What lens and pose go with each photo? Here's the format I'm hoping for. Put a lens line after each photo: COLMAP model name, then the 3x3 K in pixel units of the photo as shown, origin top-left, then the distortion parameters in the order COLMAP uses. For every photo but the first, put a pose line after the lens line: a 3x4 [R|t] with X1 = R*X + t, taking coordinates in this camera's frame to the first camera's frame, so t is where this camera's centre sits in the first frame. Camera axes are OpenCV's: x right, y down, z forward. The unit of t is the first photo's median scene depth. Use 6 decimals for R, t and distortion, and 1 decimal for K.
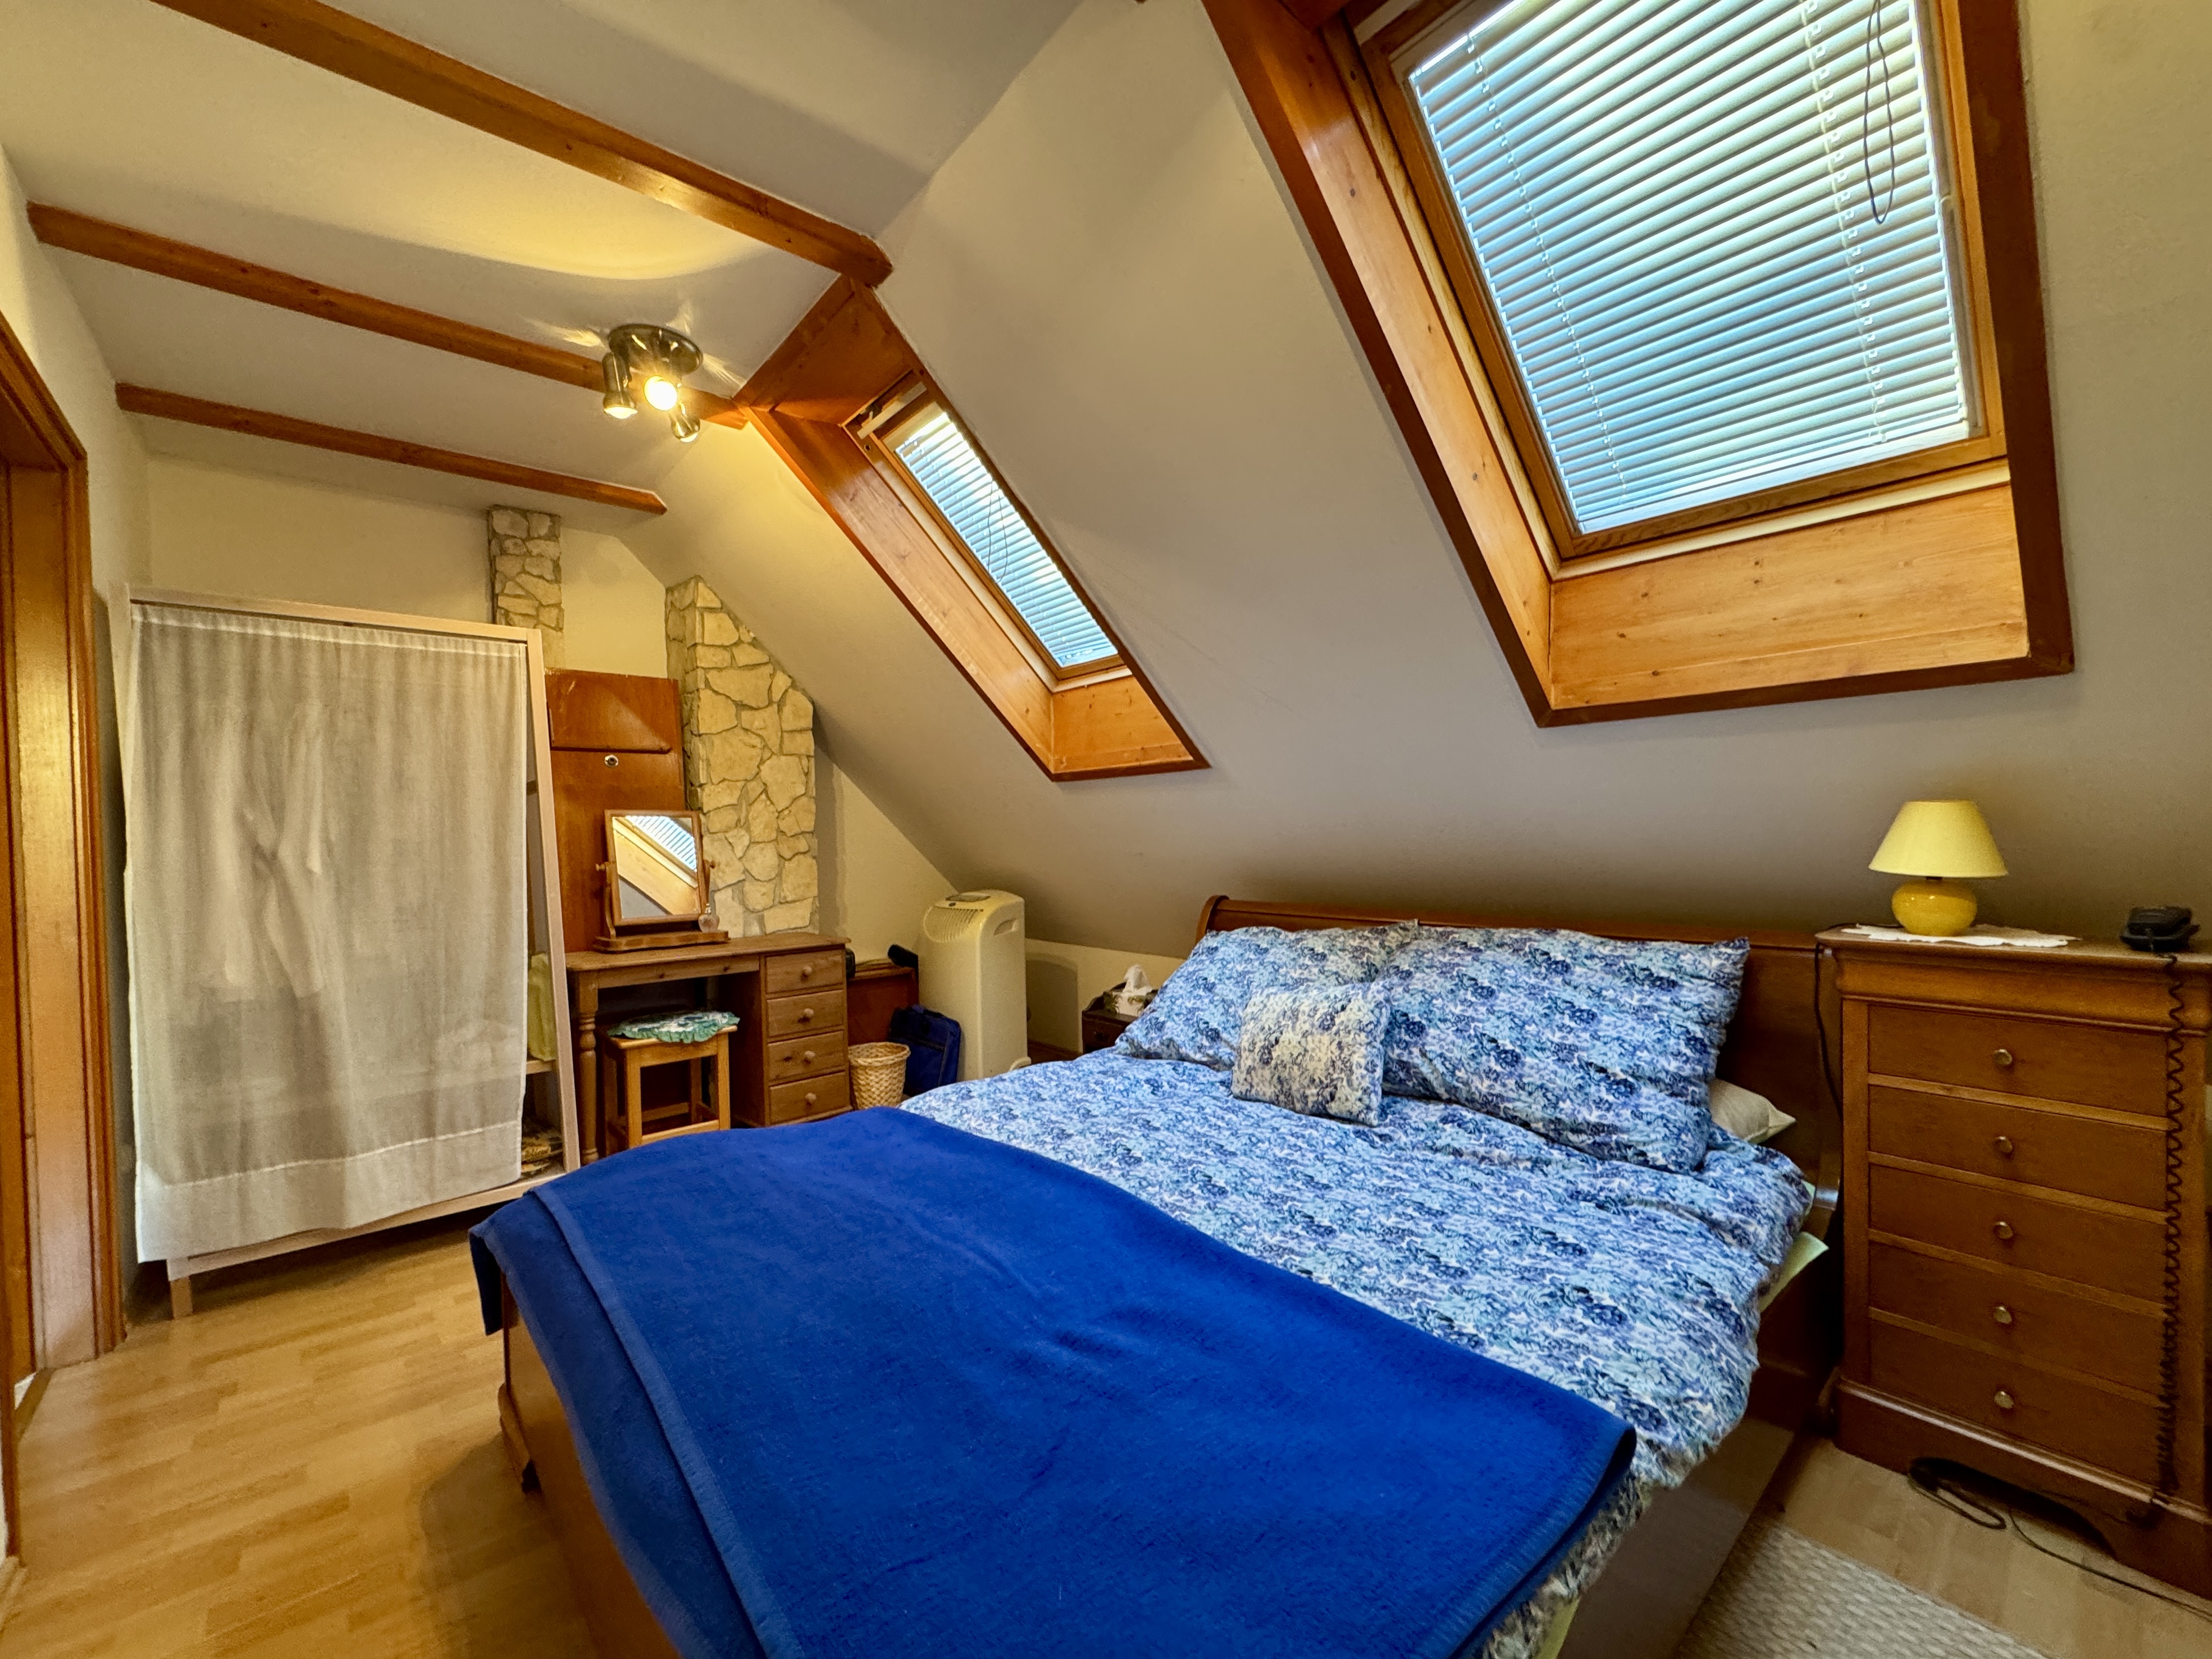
lens RADIAL K [[879.2, 0, 1103.4], [0, 879.2, 828.0], [0, 0, 1]] dist [-0.000882, -0.000189]
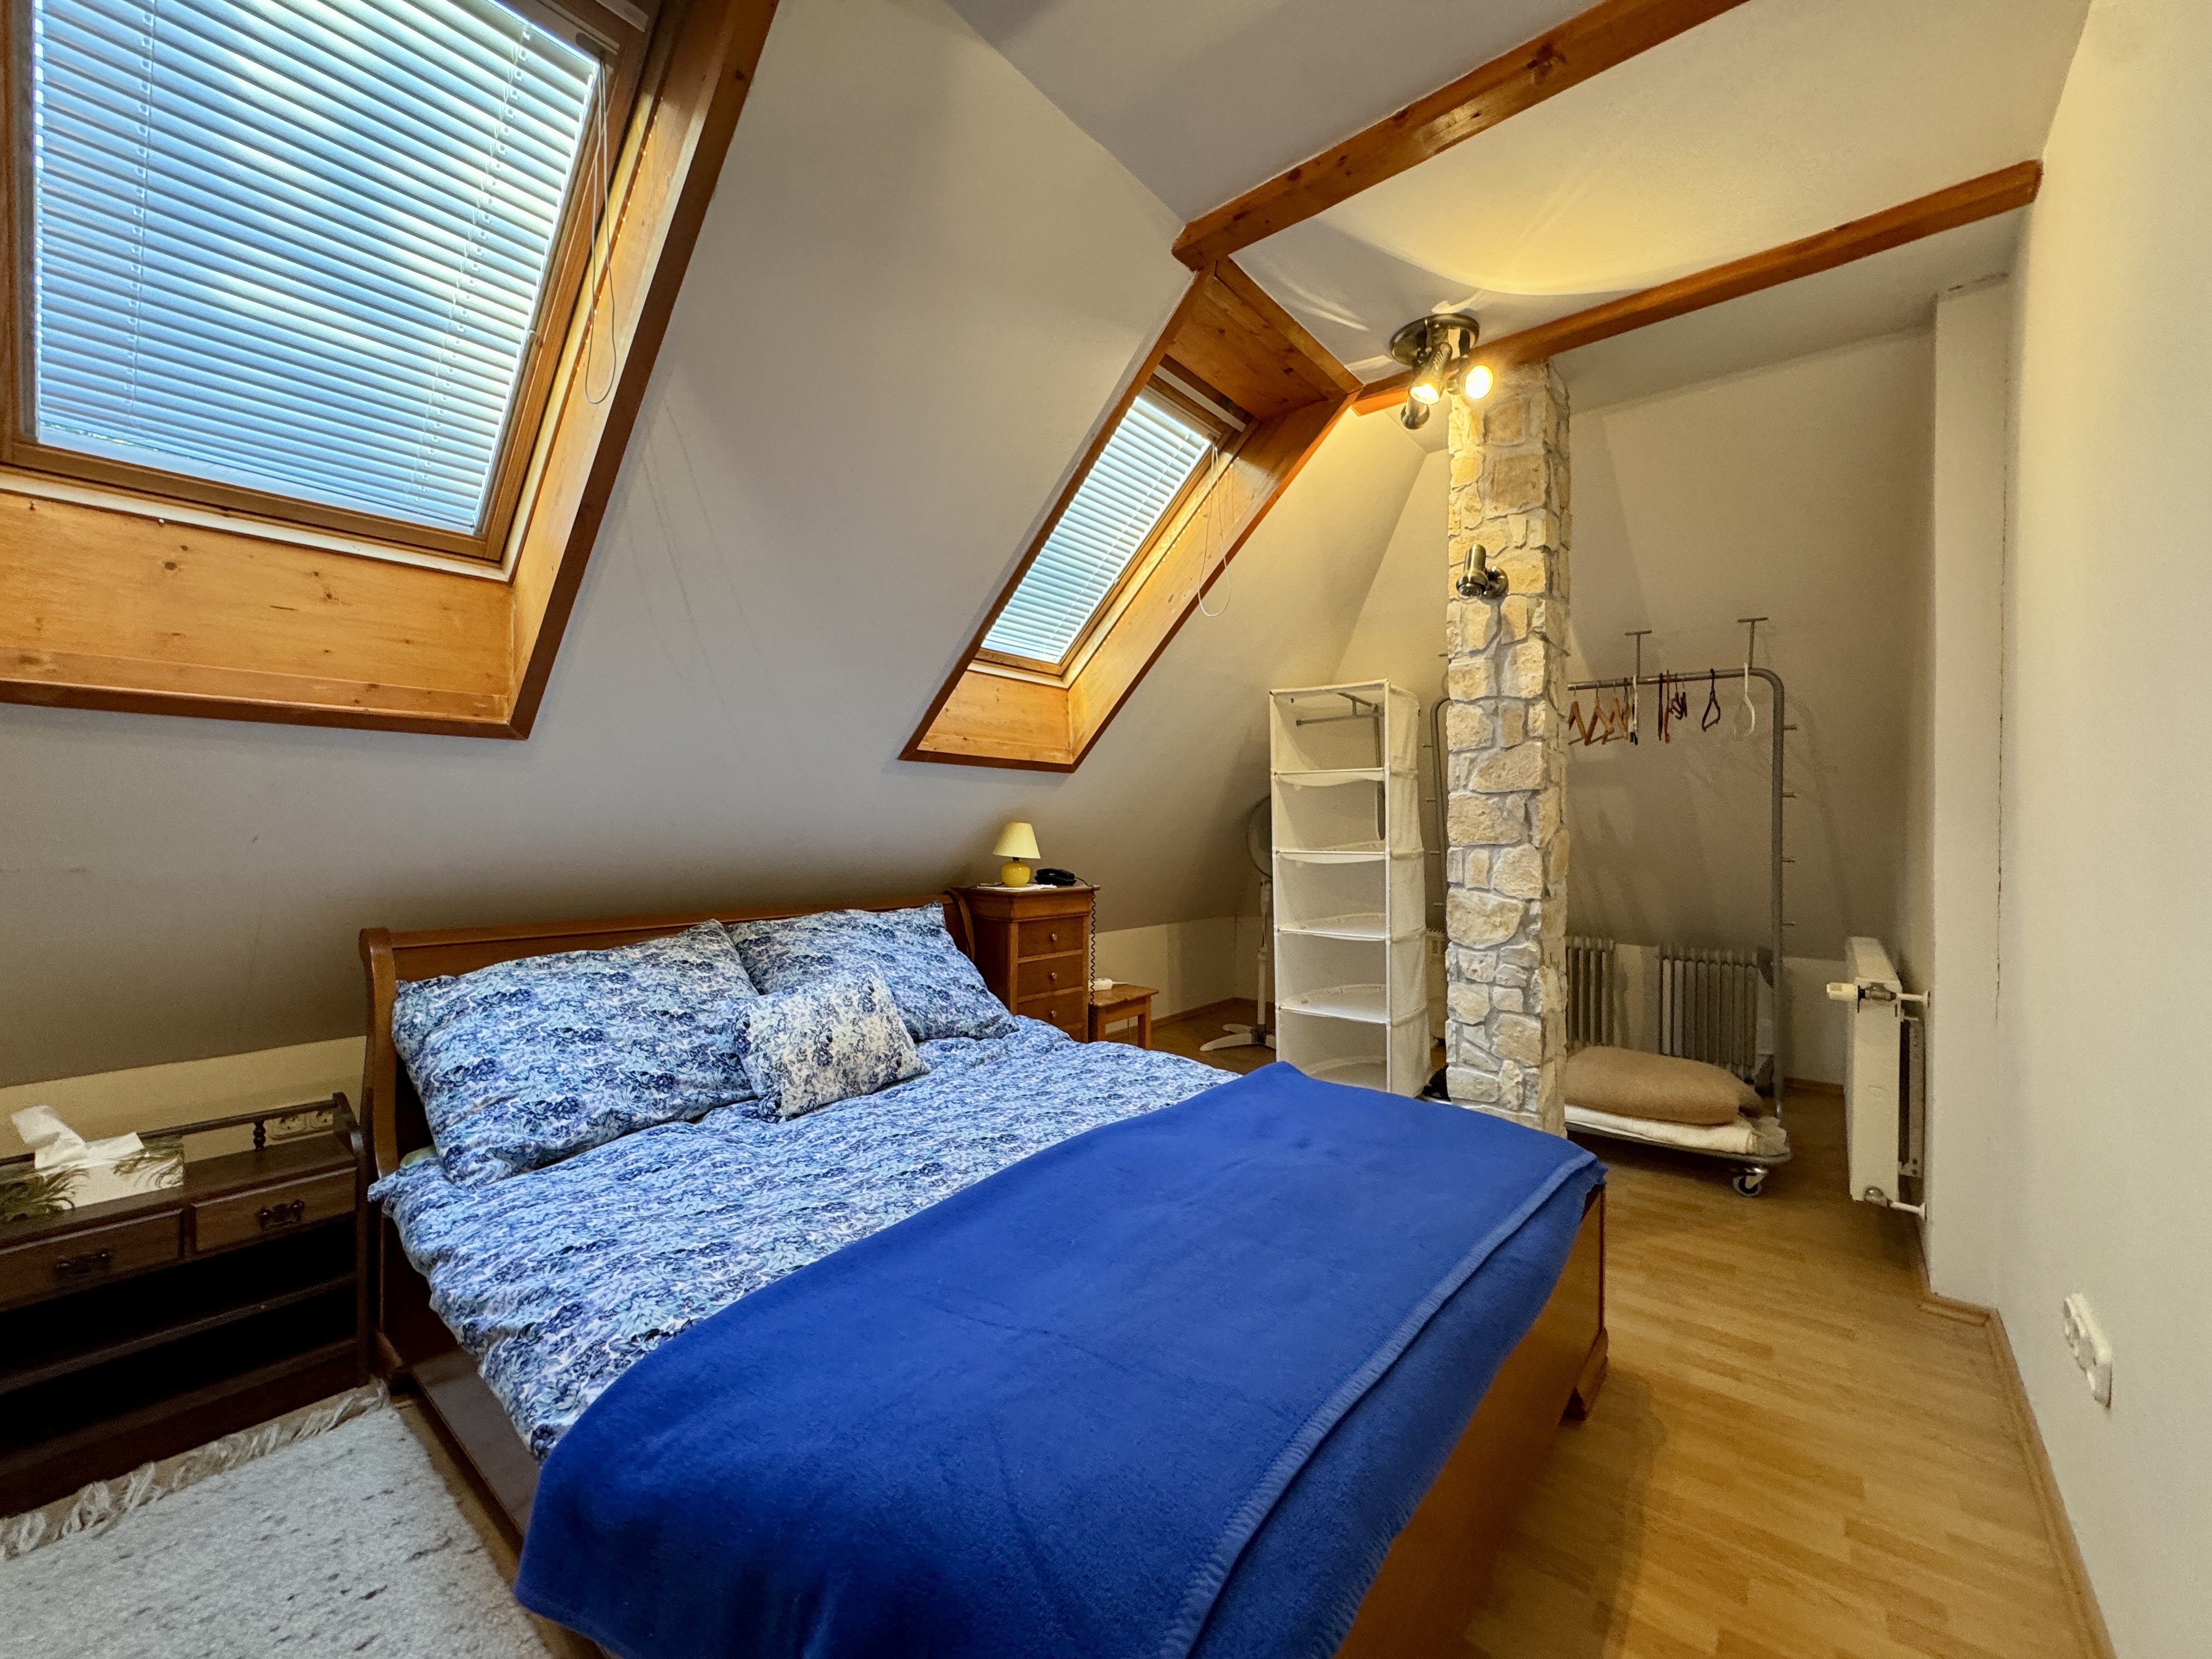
lens RADIAL K [[879.1, 0, 1103.4], [0, 879.1, 828.0], [0, 0, 1]] dist [-0.000882, -0.000189]
pose [[-0.173305, 0.010459, 0.984813, -0.998817], [-0.026476, 0.999533, -0.015274, 0.006093], [-0.984512, -0.028721, -0.172947, 1.012896]]
